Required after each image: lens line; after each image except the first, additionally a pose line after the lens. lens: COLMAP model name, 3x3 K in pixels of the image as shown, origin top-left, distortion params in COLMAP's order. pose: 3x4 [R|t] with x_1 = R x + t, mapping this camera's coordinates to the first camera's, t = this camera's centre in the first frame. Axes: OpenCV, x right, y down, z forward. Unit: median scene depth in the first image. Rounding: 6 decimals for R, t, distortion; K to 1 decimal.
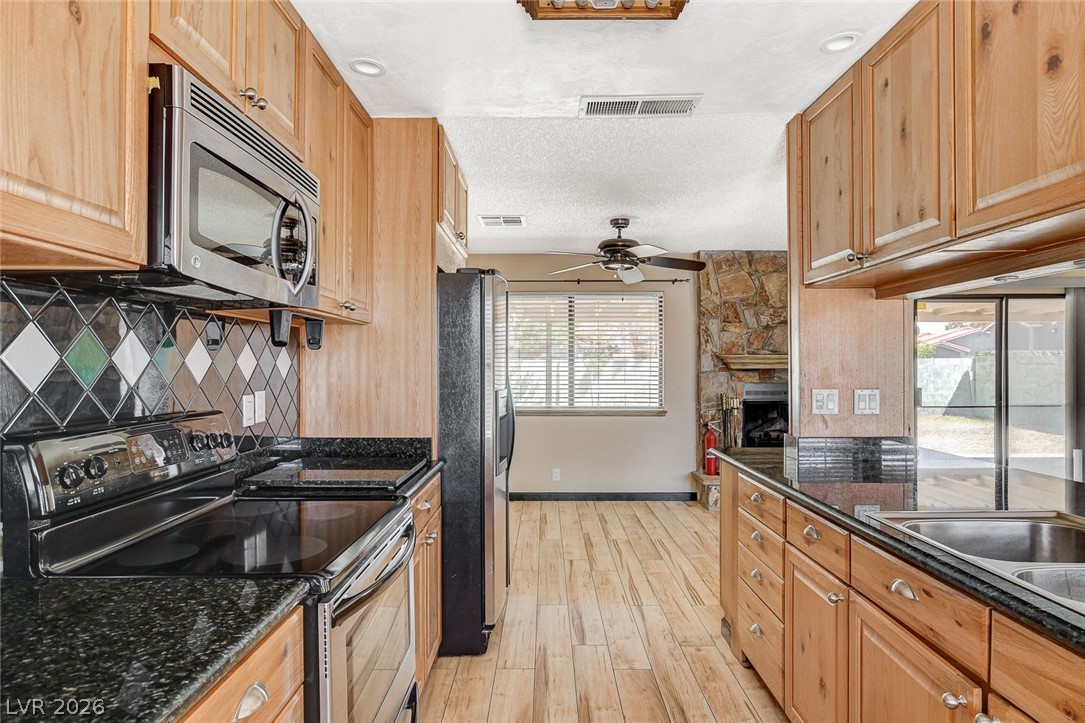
lens RADIAL K [[600.0, 0, 539.6], [0, 600.0, 367.4], [0, 0, 1]] dist [-0.021360, 0.006770]
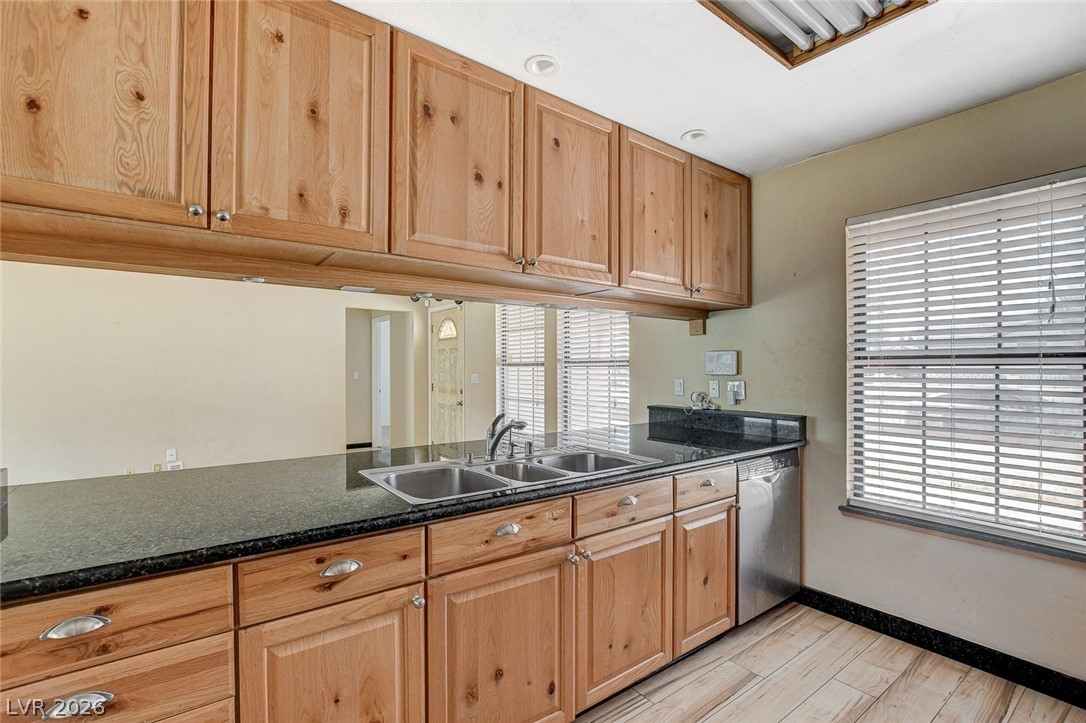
lens RADIAL K [[491.9, 0, 548.2], [0, 491.9, 367.9], [0, 0, 1]] dist [-0.017558, 0.000428]
pose [[-0.603009, 0.002998, 0.797729, -0.162146], [0.003214, 0.999994, -0.001330, 0.007197], [-0.797728, 0.001762, -0.603015, 0.819720]]
